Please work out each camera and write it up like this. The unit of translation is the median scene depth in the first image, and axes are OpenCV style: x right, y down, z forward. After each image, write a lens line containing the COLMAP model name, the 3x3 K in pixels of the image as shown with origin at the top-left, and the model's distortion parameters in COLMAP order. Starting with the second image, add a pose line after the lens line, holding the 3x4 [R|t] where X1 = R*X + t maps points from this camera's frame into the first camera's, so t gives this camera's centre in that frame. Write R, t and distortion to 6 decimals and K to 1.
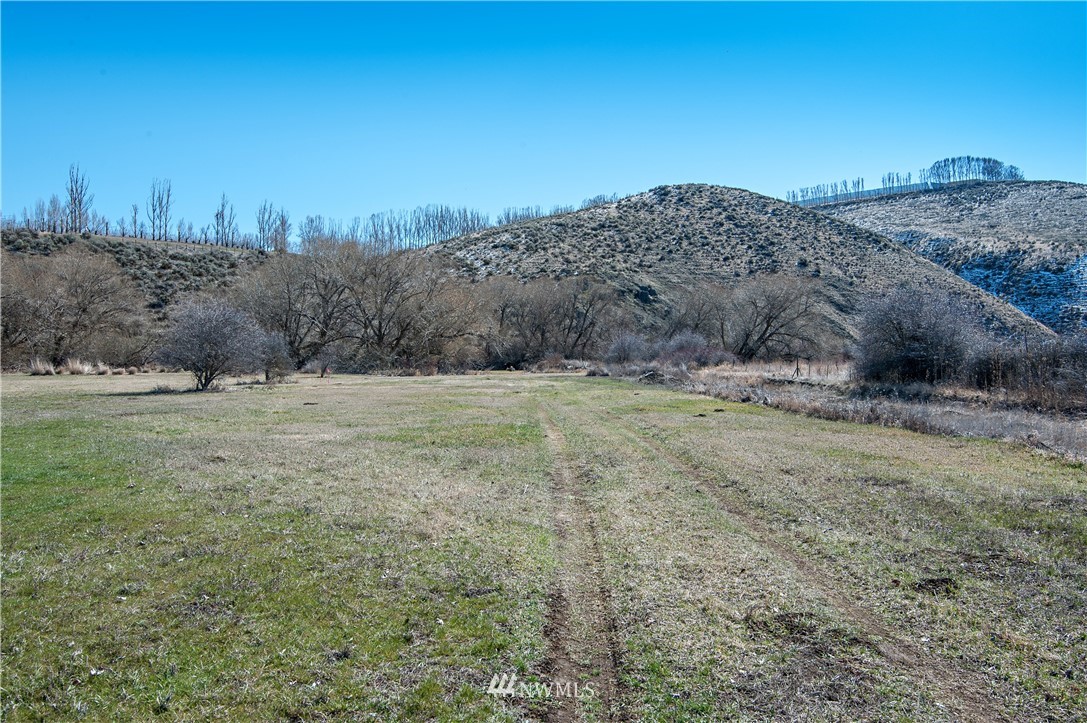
lens RADIAL K [[739.2, 0, 543.5], [0, 739.2, 361.5], [0, 0, 1]] dist [0.001852, -0.001285]
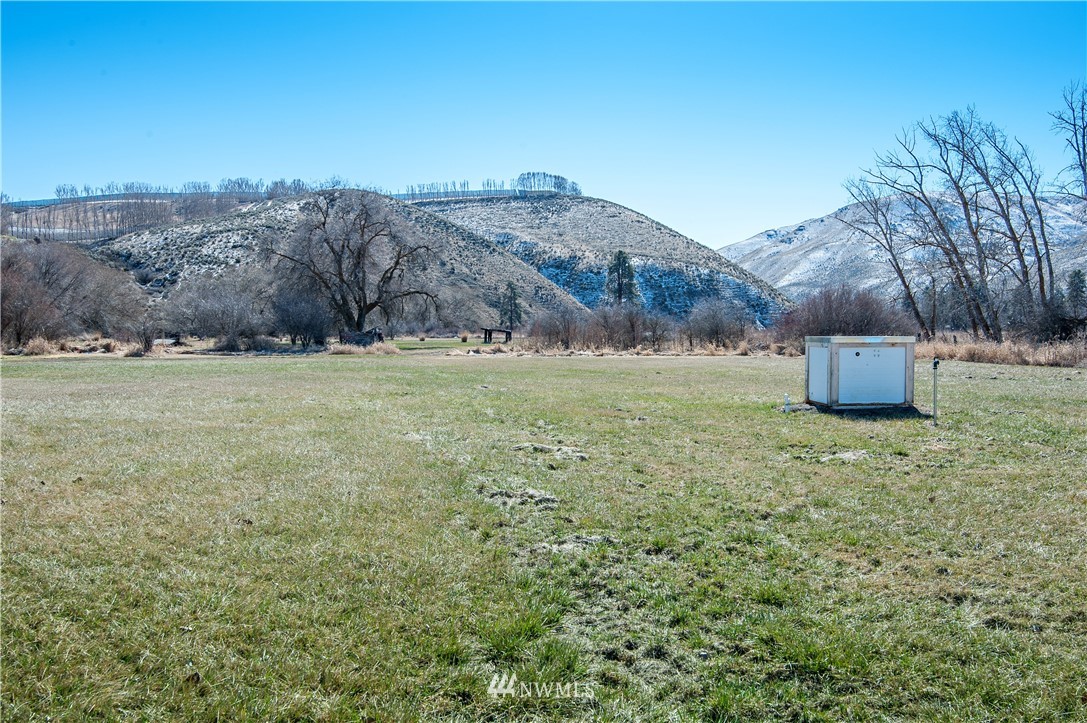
lens RADIAL K [[838.8, 0, 543.5], [0, 838.8, 361.5], [0, 0, 1]] dist [0.028148, 0.001908]
pose [[0.866535, -0.020022, 0.498714, -0.230926], [0.005083, 0.999497, 0.031296, 0.002861], [-0.499090, -0.024584, 0.866201, -0.388350]]
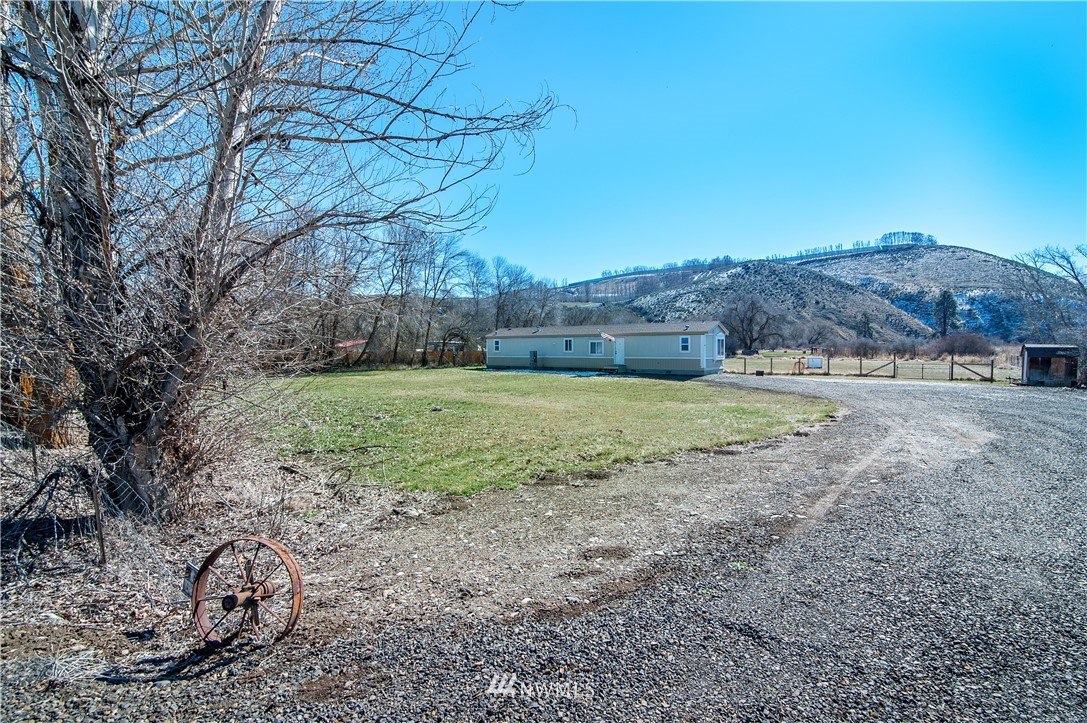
lens RADIAL K [[536.0, 0, 543.5], [0, 536.0, 361.5], [0, 0, 1]] dist [-0.001812, -0.000186]
pose [[0.996066, -0.006248, -0.088393, -0.277011], [0.008433, 0.999668, 0.024365, -0.001037], [0.088211, -0.025015, 0.995788, -0.575795]]
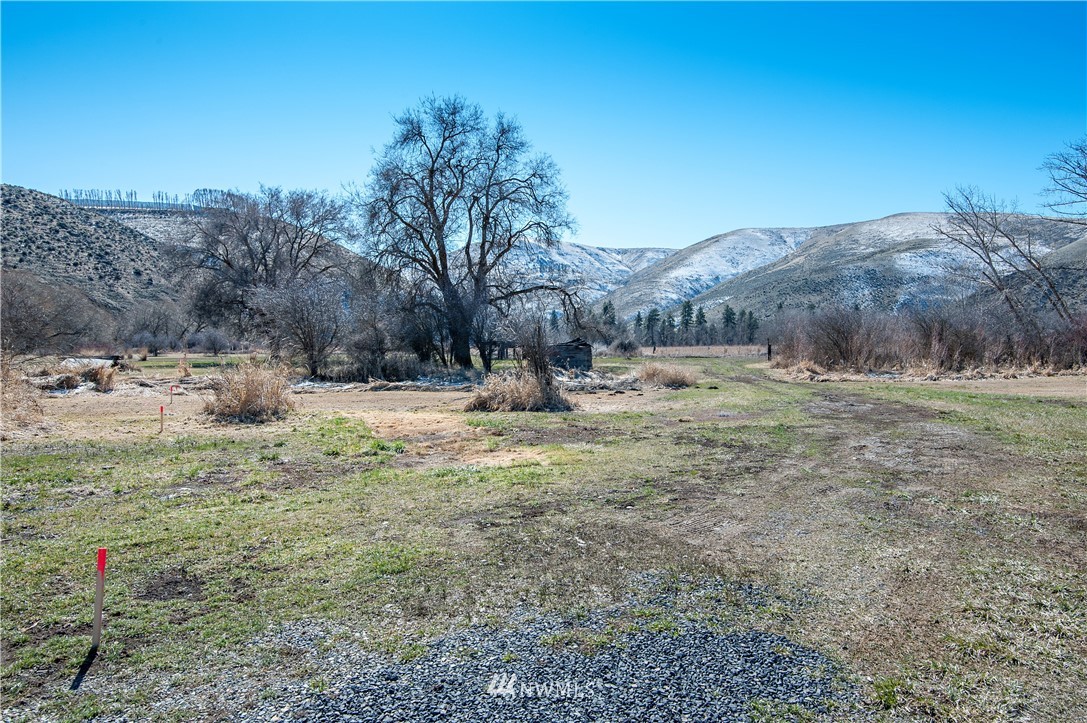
lens RADIAL K [[710.1, 0, 543.5], [0, 710.1, 361.5], [0, 0, 1]] dist [0.008746, 0.003024]
pose [[0.540885, -0.021281, 0.840827, -0.265154], [0.008020, 0.999765, 0.020145, 0.002104], [-0.841058, -0.004153, 0.540929, -0.224914]]
